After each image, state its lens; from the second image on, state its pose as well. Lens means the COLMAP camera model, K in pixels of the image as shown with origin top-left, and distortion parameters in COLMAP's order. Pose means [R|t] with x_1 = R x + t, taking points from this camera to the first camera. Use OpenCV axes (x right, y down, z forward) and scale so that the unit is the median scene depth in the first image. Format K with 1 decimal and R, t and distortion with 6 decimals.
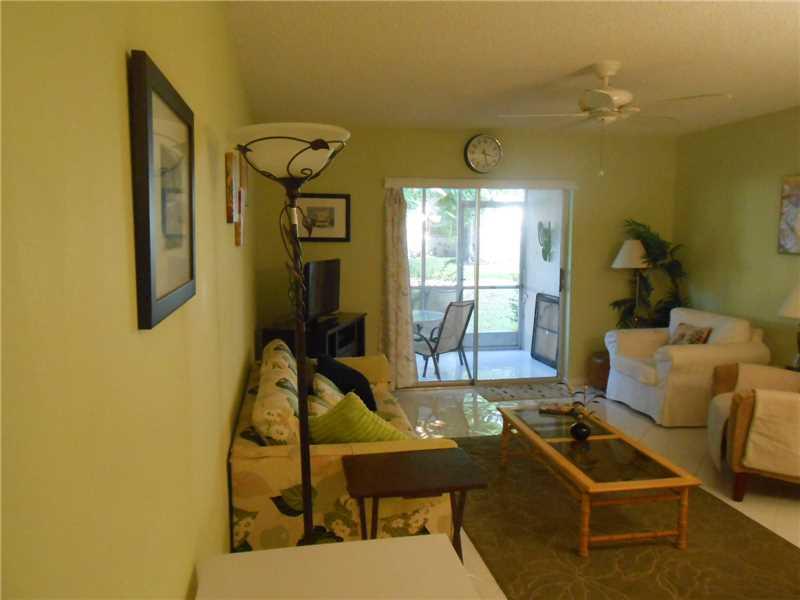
lens RADIAL K [[628.5, 0, 401.7], [0, 628.5, 302.9], [0, 0, 1]] dist [-0.041690, 0.068298]
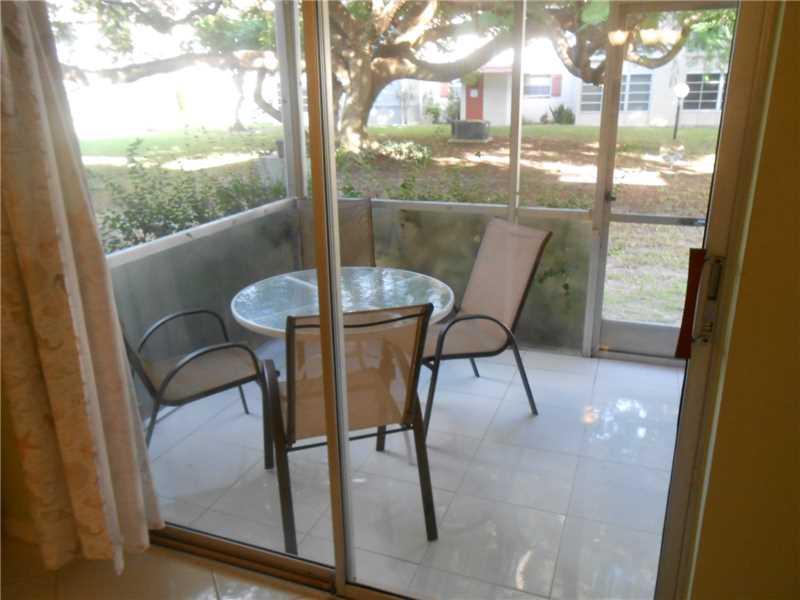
lens RADIAL K [[628.5, 0, 401.7], [0, 628.5, 302.9], [0, 0, 1]] dist [-0.041690, 0.068298]
pose [[0.853145, 0.151067, -0.499322, 0.335006], [-0.042713, 0.974168, 0.221749, -0.093836], [0.519923, -0.167857, 0.837559, 0.950510]]
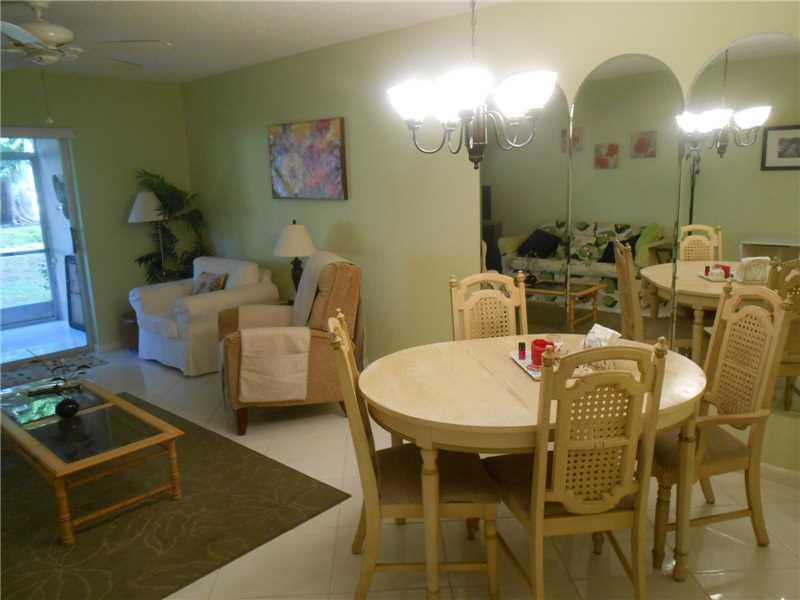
lens RADIAL K [[628.5, 0, 401.7], [0, 628.5, 302.9], [0, 0, 1]] dist [-0.041690, 0.068298]
pose [[0.799284, -0.151808, 0.581463, 0.114292], [0.104671, 0.987946, 0.114050, -0.000487], [-0.591767, -0.030296, 0.805539, -0.015497]]
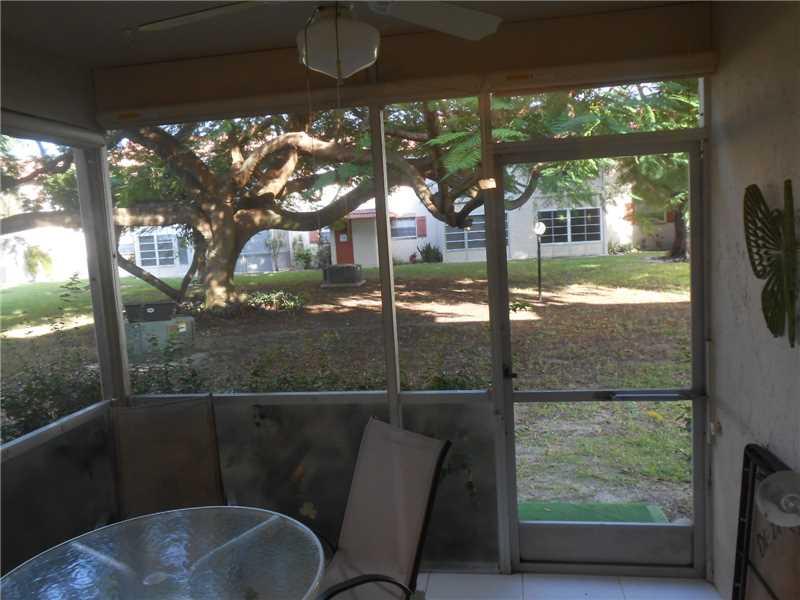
lens RADIAL K [[628.5, 0, 401.7], [0, 628.5, 302.9], [0, 0, 1]] dist [-0.041690, 0.068298]
pose [[0.937998, -0.019043, -0.346117, 0.272808], [0.022391, 0.999733, 0.005677, -0.133976], [0.345916, -0.013076, 0.938174, 1.107767]]
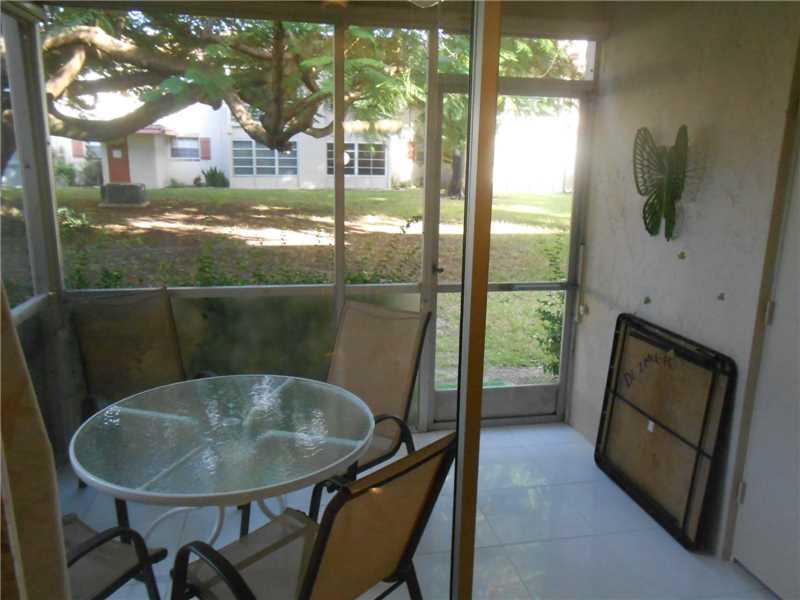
lens RADIAL K [[628.5, 0, 401.7], [0, 628.5, 302.9], [0, 0, 1]] dist [-0.041690, 0.068298]
pose [[0.999784, 0.013816, 0.015554, 0.115262], [-0.015494, 0.993417, 0.113501, -0.104704], [-0.013884, -0.113717, 0.993416, 0.982154]]
